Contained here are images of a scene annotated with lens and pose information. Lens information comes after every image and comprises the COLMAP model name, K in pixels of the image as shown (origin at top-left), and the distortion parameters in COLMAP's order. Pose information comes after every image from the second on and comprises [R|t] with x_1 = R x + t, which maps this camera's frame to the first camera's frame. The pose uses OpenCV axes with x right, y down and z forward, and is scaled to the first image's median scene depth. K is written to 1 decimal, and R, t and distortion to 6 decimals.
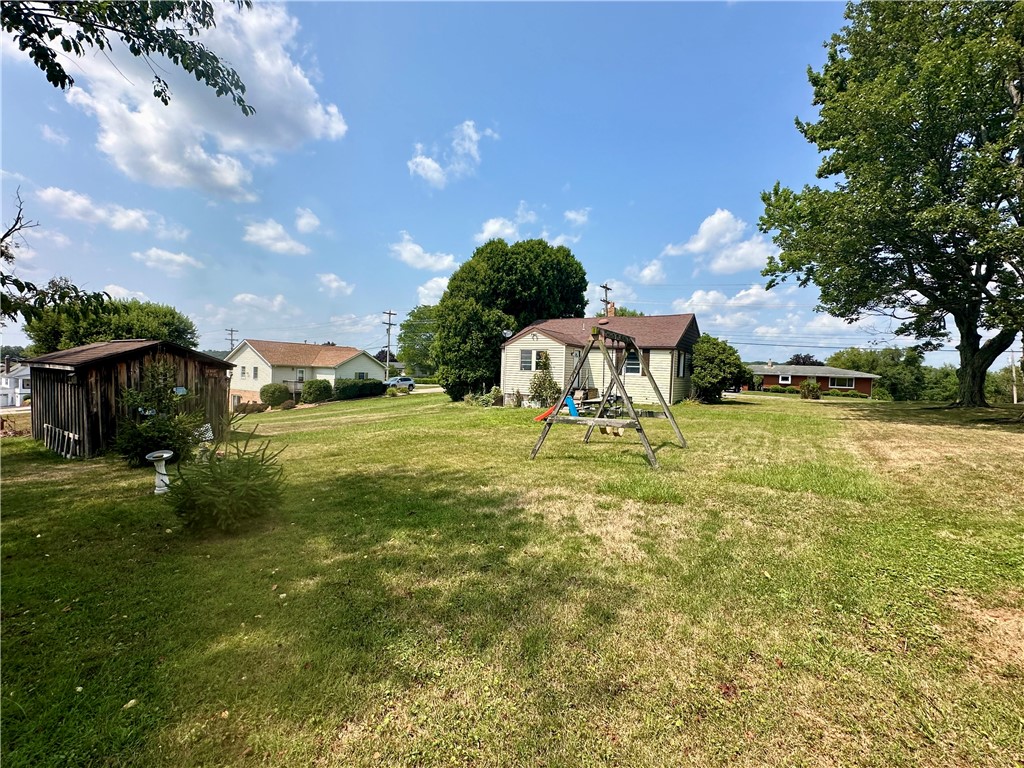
lens RADIAL K [[457.3, 0, 515.3], [0, 457.3, 386.2], [0, 0, 1]] dist [-0.013677, 0.004694]
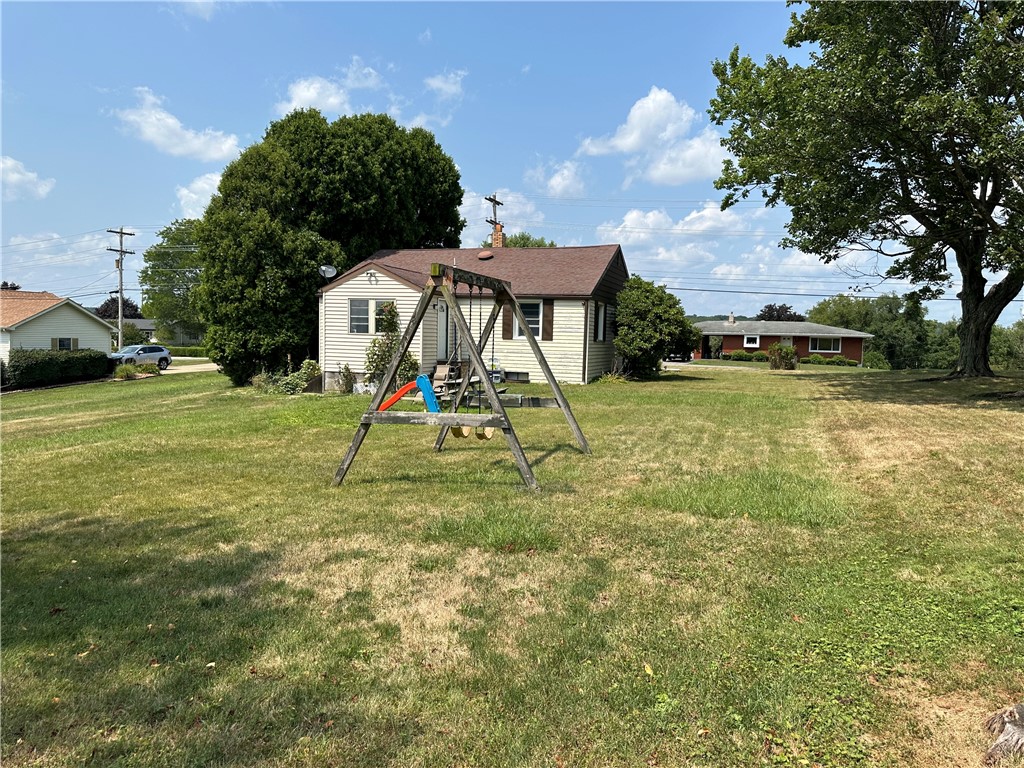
lens RADIAL K [[721.2, 0, 528.0], [0, 721.2, 379.7], [0, 0, 1]] dist [0.047095, -0.059626]
pose [[0.973167, -0.024286, 0.228816, 0.021013], [0.016819, 0.999262, 0.034528, -0.001821], [-0.229485, -0.029754, 0.972857, 0.010623]]
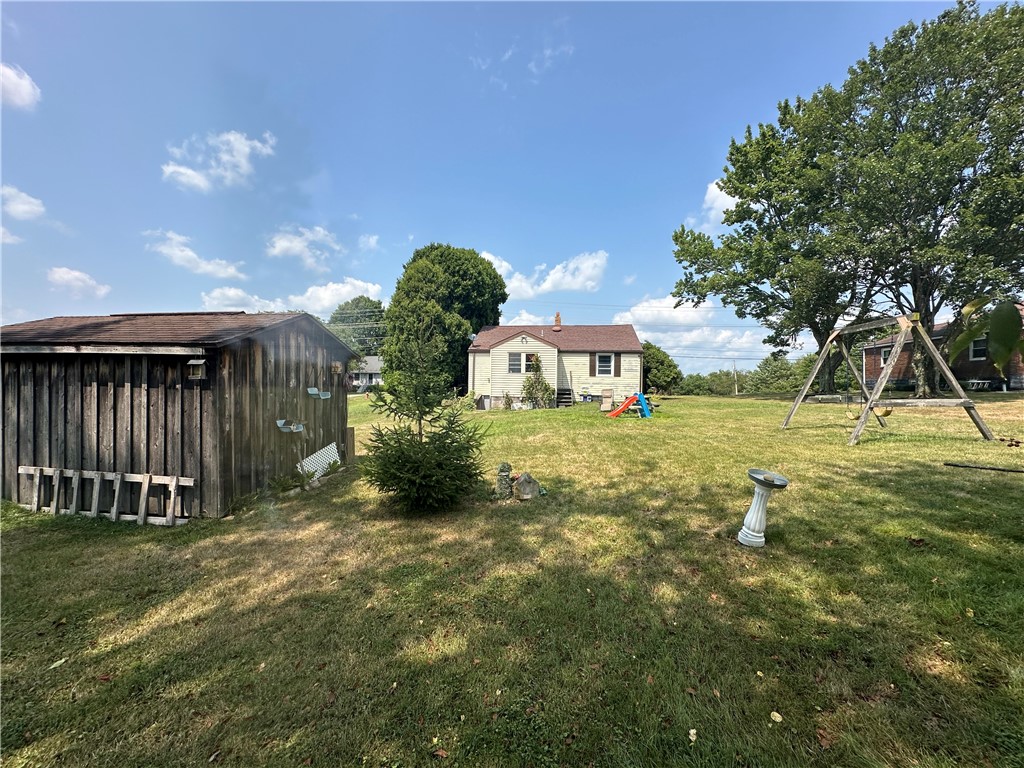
lens RADIAL K [[407.8, 0, 510.3], [0, 407.8, 386.0], [0, 0, 1]] dist [-0.003273, 0.001392]
pose [[0.902973, -0.022209, 0.429123, -0.393387], [0.032435, 0.999337, -0.016530, 0.009952], [-0.428471, 0.028845, 0.903095, 0.193258]]
